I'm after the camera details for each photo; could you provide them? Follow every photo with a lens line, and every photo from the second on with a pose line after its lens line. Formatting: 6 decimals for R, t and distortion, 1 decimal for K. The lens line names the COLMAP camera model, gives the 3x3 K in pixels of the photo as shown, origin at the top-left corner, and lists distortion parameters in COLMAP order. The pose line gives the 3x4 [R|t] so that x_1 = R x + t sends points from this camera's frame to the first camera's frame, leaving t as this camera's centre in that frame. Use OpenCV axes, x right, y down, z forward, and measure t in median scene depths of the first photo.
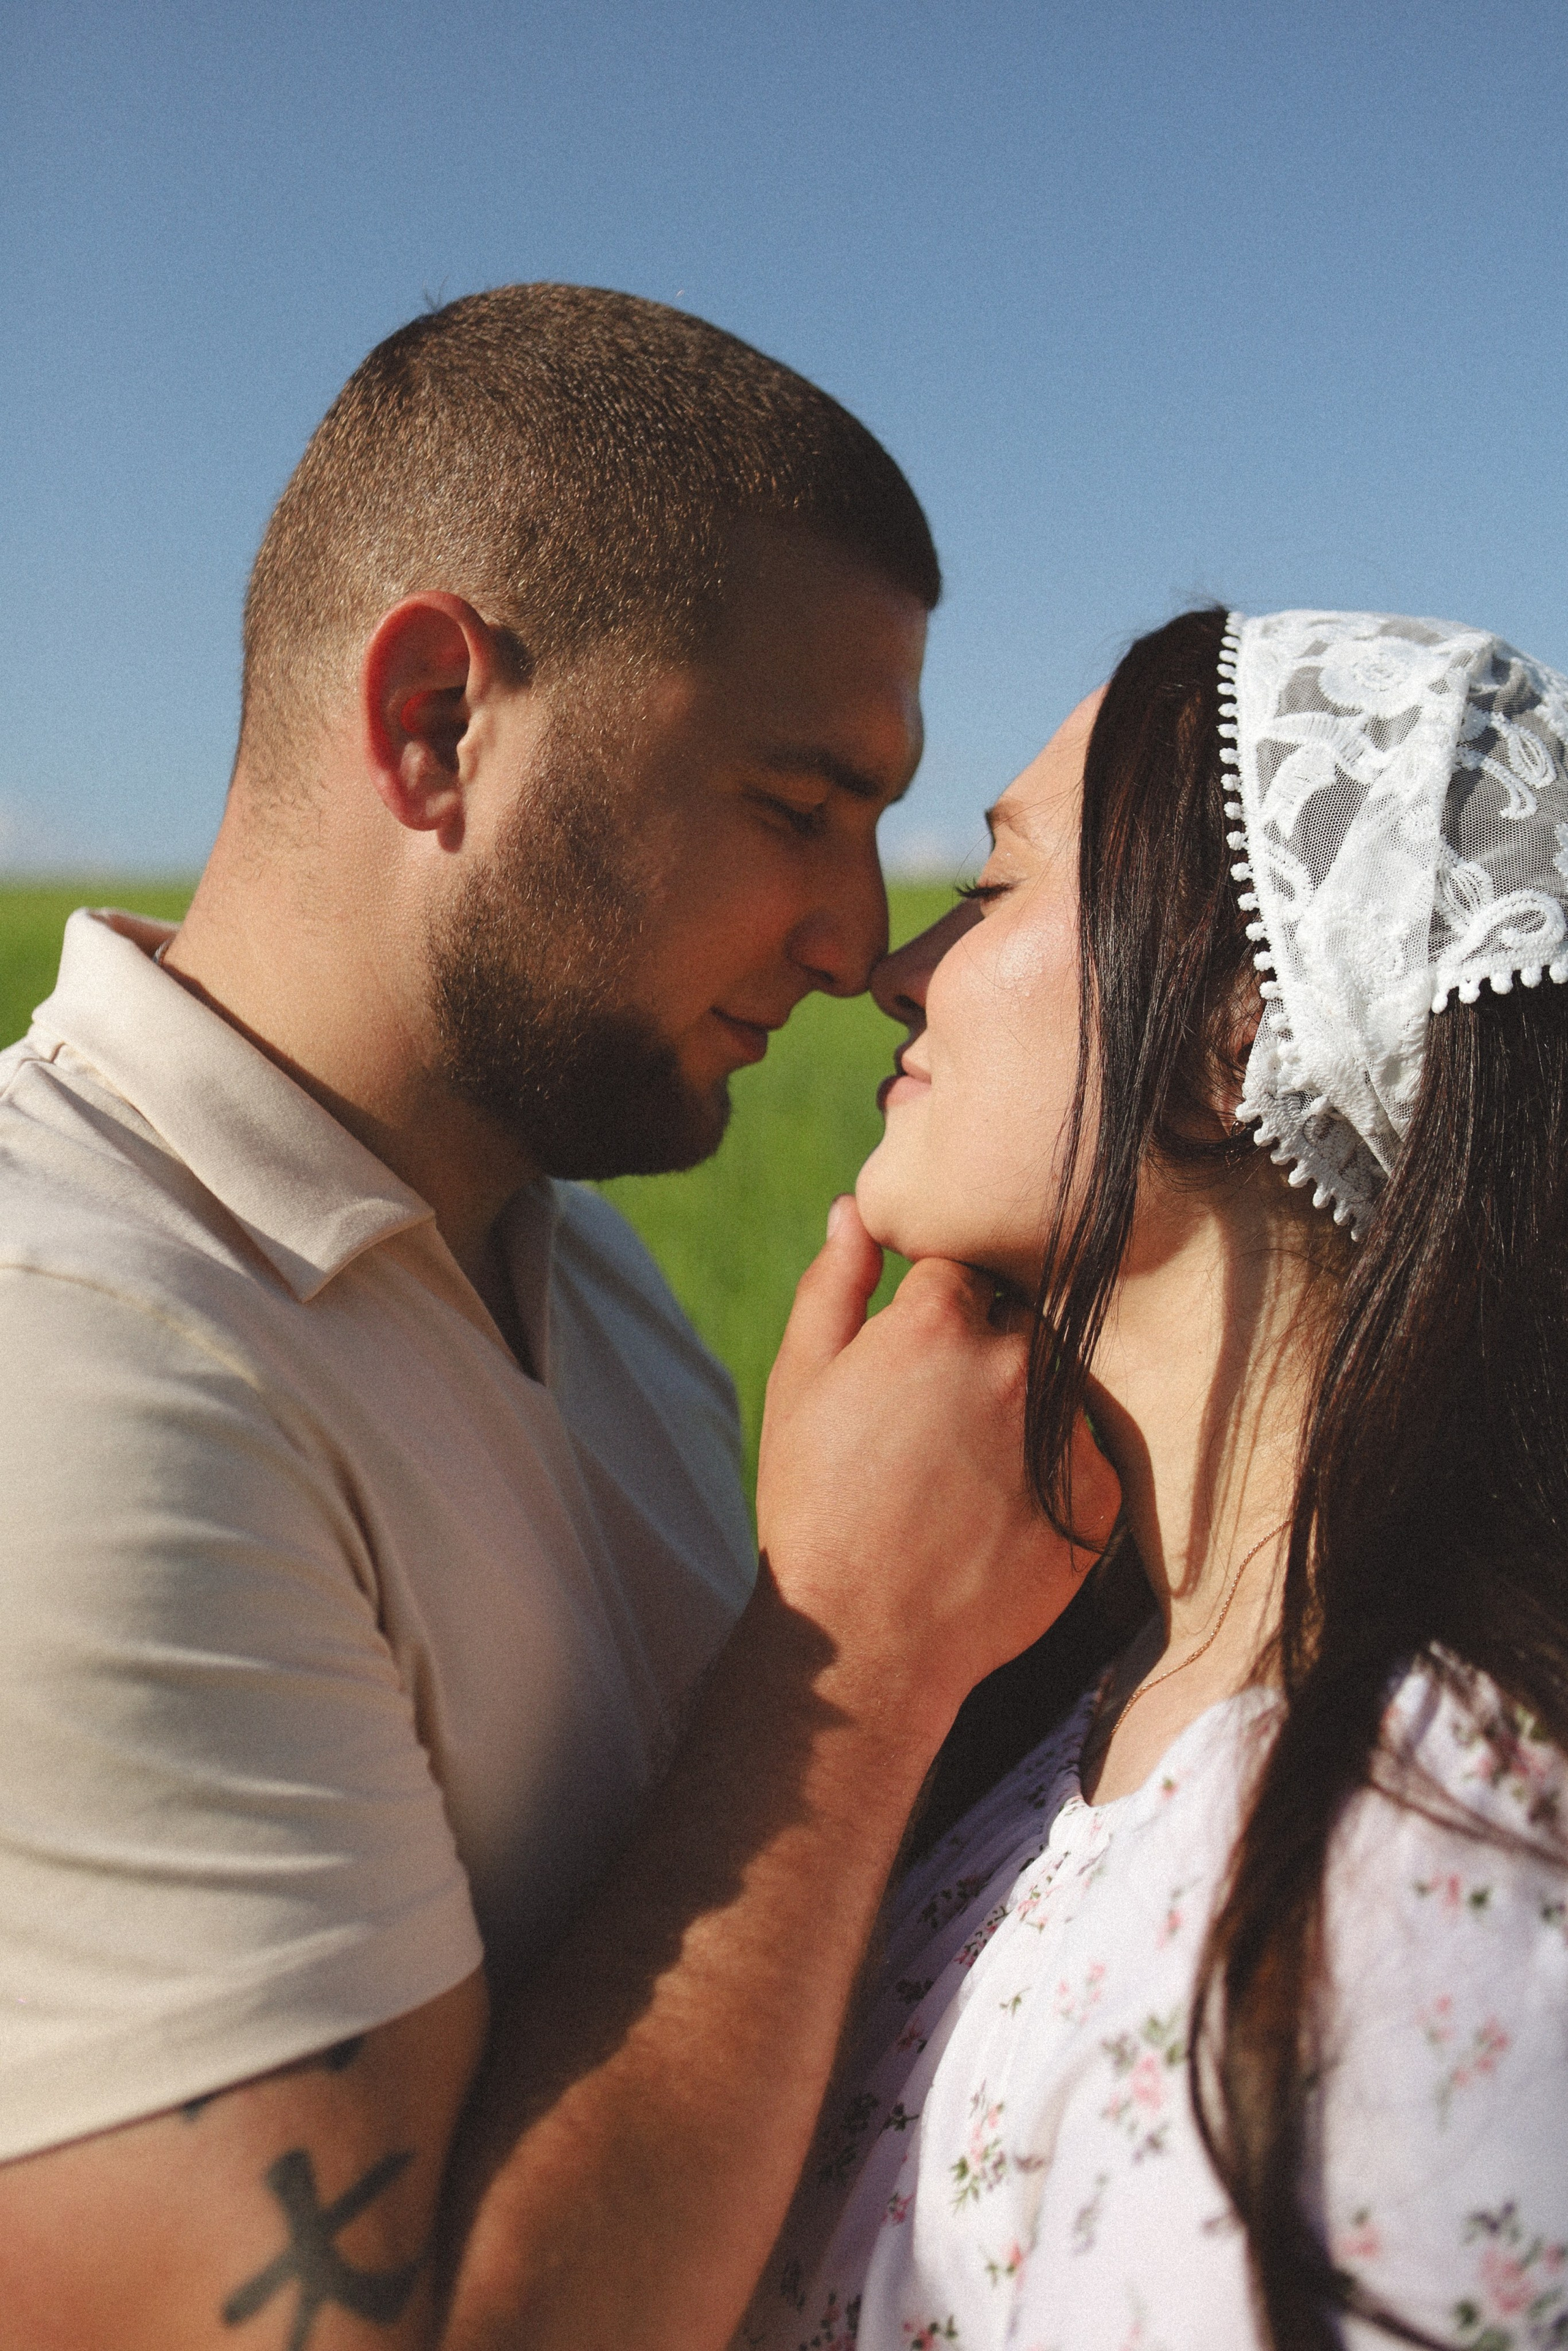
lens RADIAL K [[2486.6, 0, 786.3], [0, 2486.6, 1190.7], [0, 0, 1]] dist [0.013759, 0.000000]
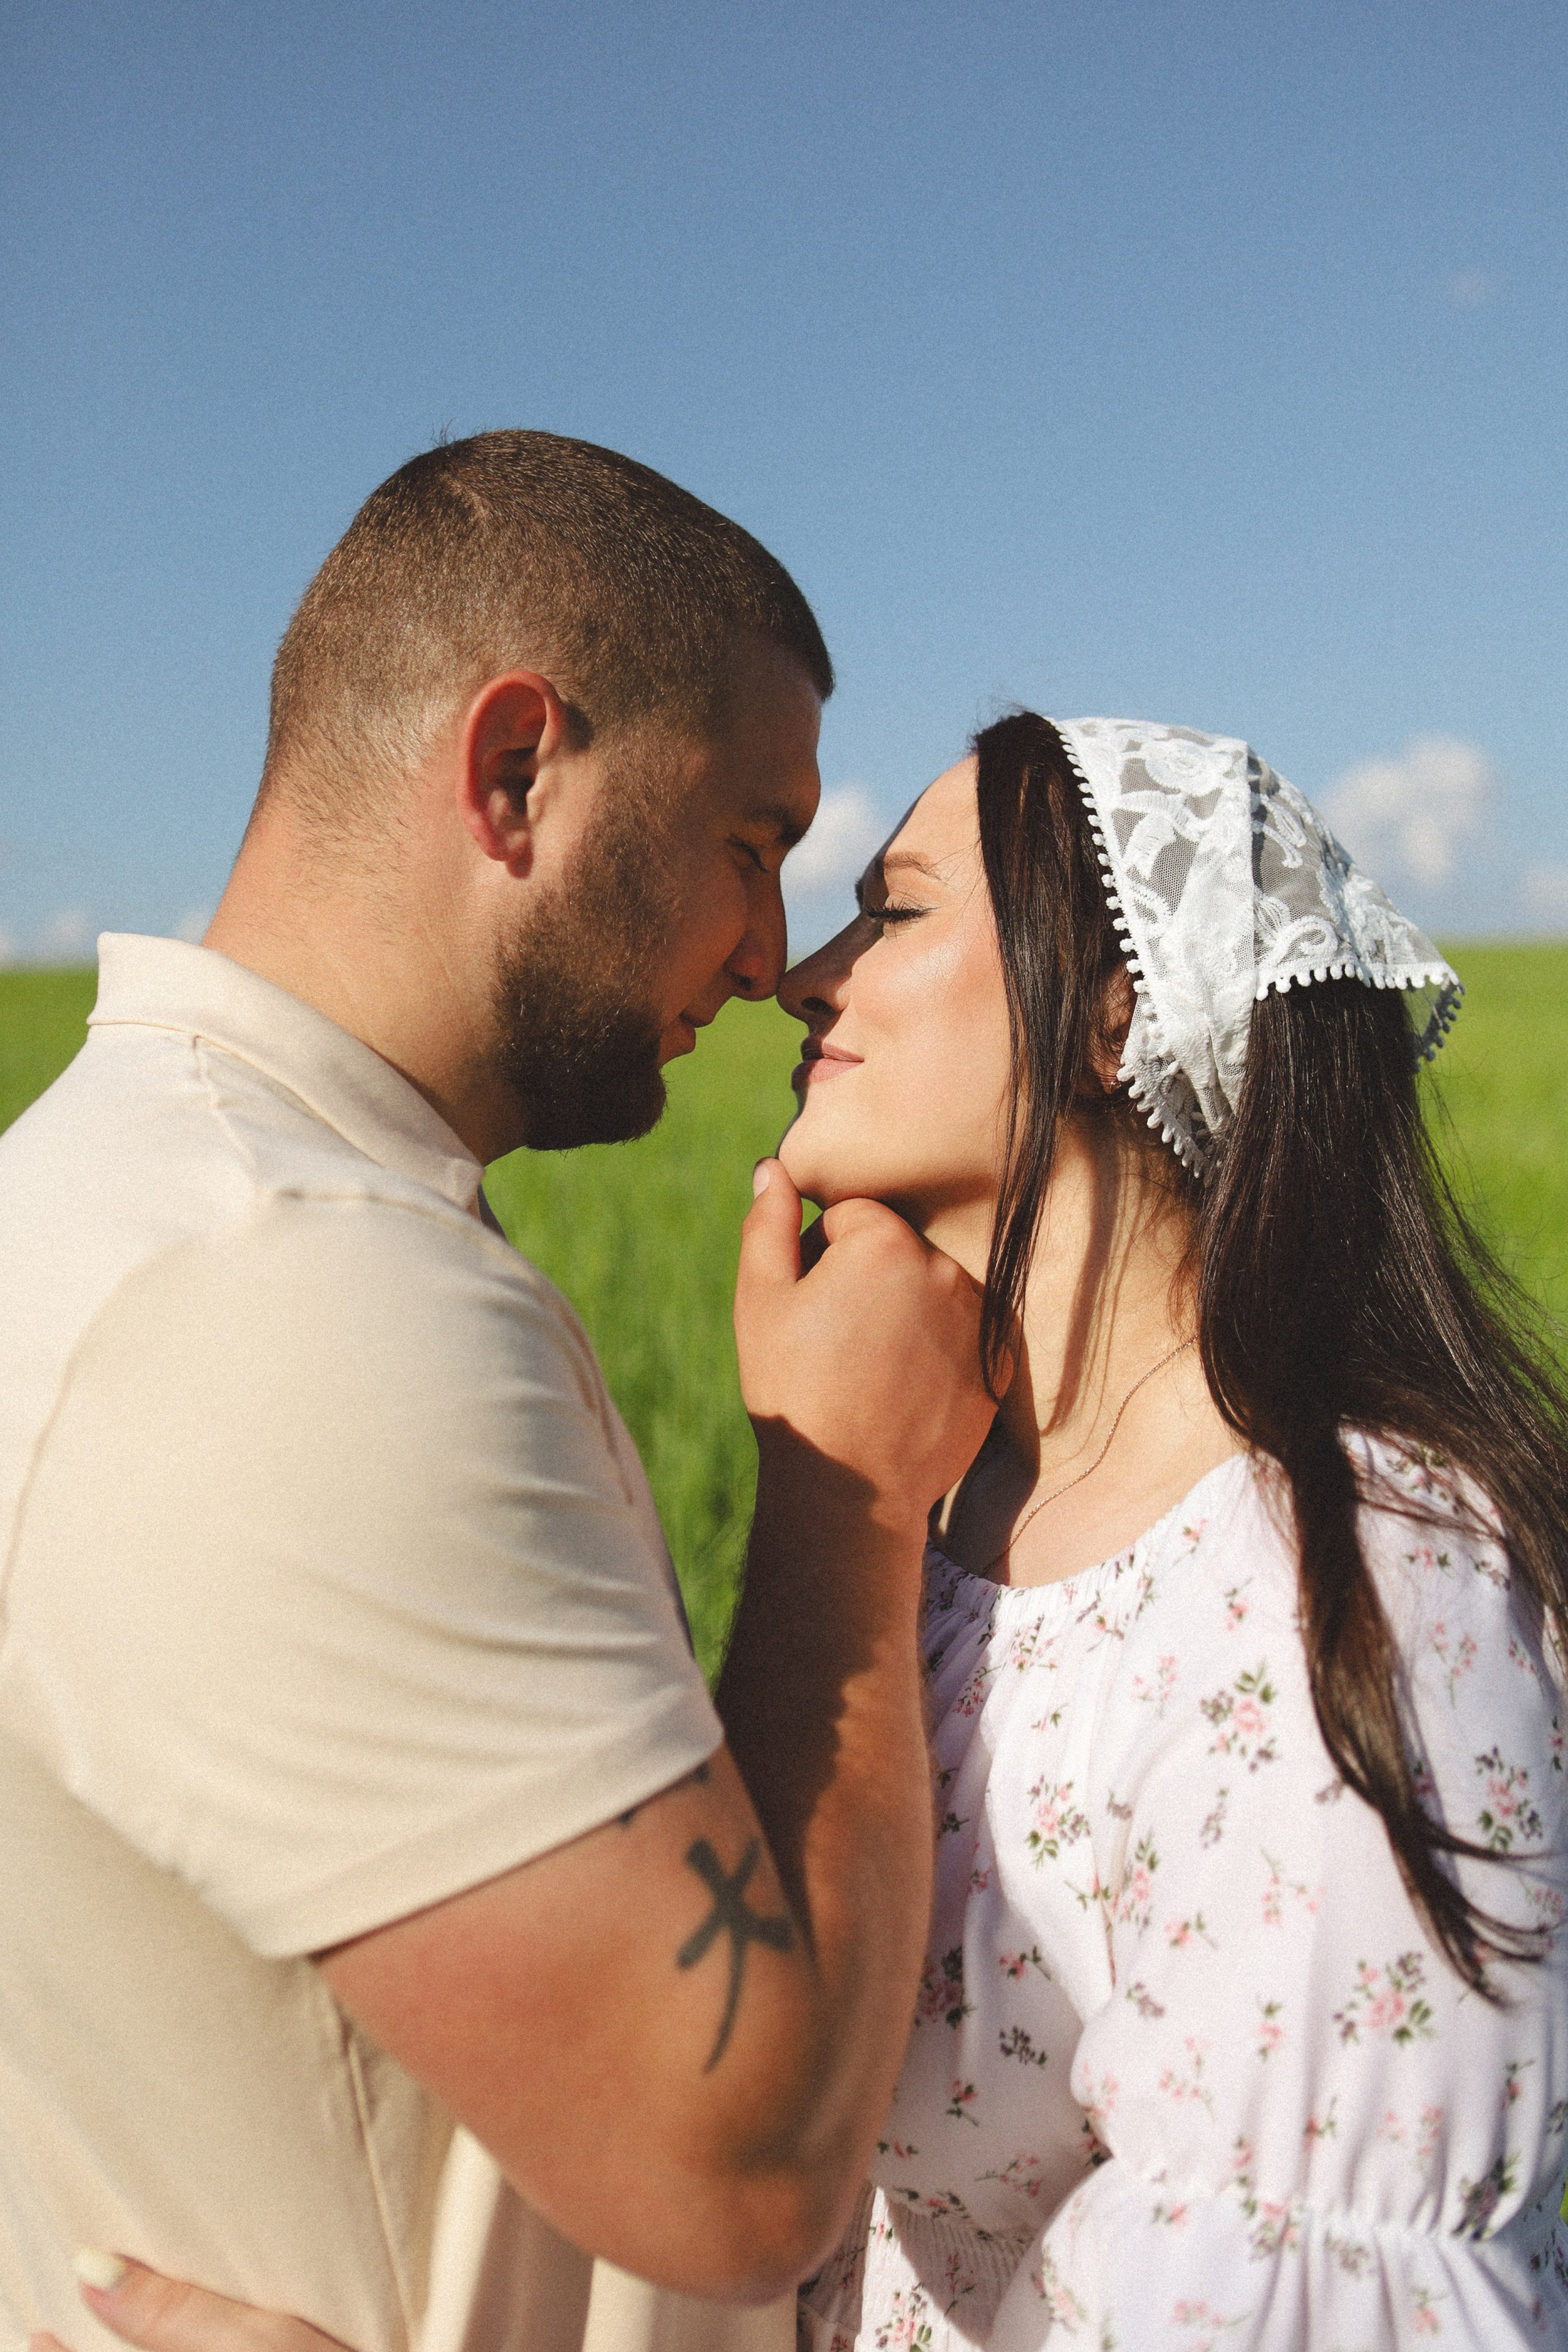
lens RADIAL K [[2452.2, 0, 782.6], [0, 2452.2, 1164.9], [0, 0, 1]] dist [0.025878, 0.000000]
pose [[0.922112, -0.024896, 0.386122, -0.523559], [0.041082, 0.998586, -0.033724, 0.057829], [-0.384737, 0.046960, 0.921831, -0.191544]]
